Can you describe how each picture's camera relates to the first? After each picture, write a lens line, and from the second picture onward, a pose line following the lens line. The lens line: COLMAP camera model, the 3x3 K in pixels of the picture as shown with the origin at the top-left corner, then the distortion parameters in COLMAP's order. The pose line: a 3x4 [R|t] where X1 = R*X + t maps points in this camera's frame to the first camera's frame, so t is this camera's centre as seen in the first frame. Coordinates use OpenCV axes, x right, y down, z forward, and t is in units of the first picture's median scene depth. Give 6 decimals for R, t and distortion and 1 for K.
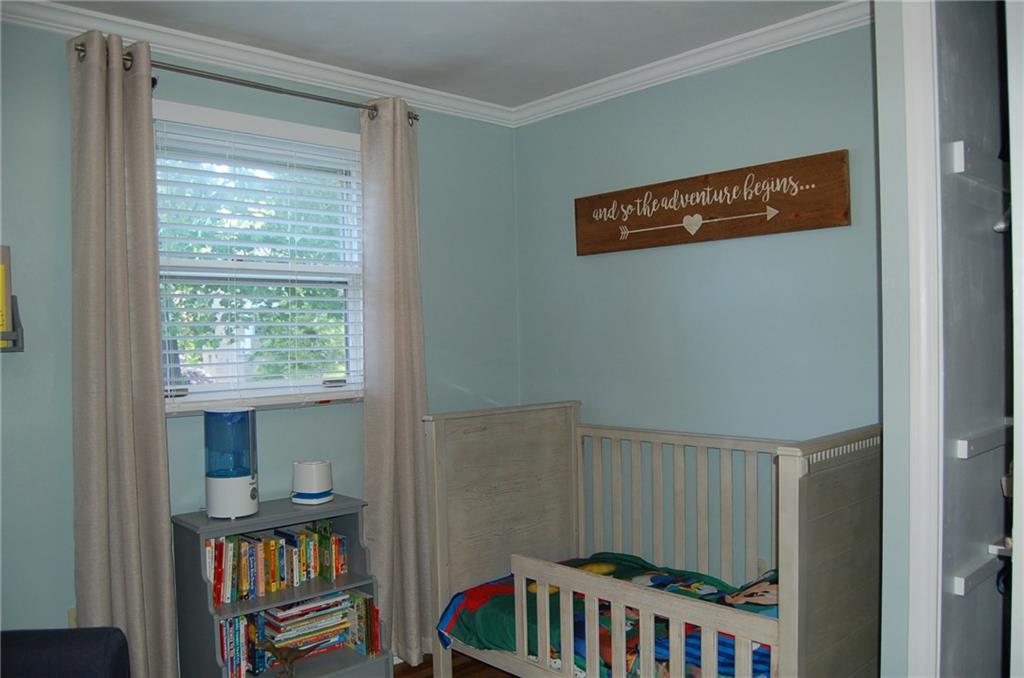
lens RADIAL K [[815.3, 0, 511.1], [0, 815.3, 358.1], [0, 0, 1]] dist [-0.064883, 0.008083]
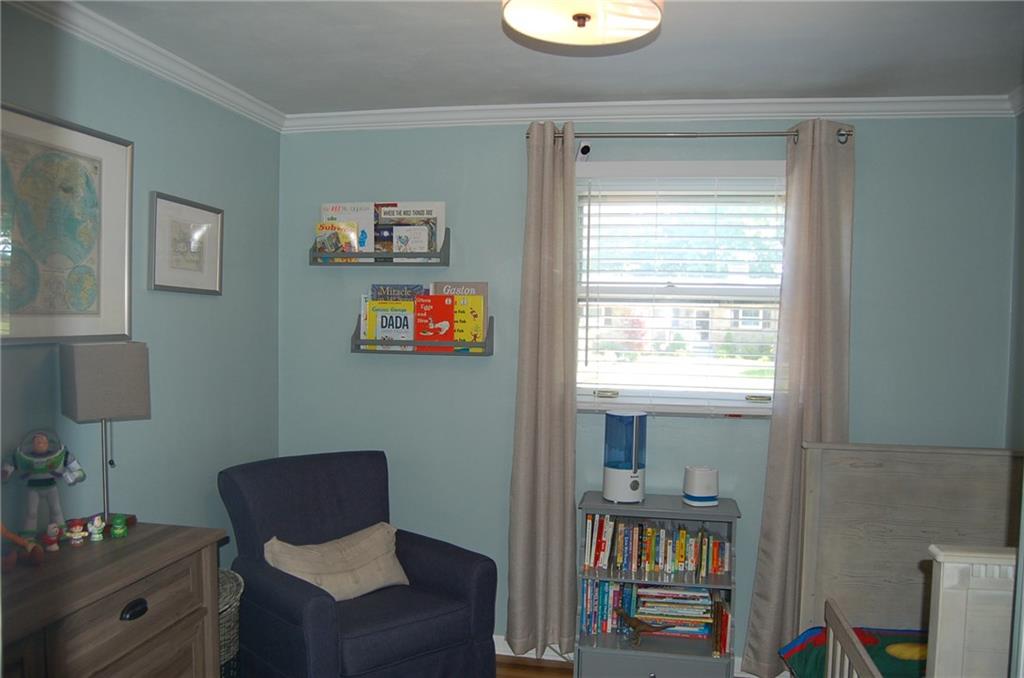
lens RADIAL K [[815.3, 0, 511.1], [0, 815.3, 358.1], [0, 0, 1]] dist [-0.064883, 0.008083]
pose [[0.591665, 0.067797, -0.803328, 0.515329], [-0.048269, 0.997649, 0.048645, -0.068415], [0.804738, 0.009994, 0.593546, 0.135449]]
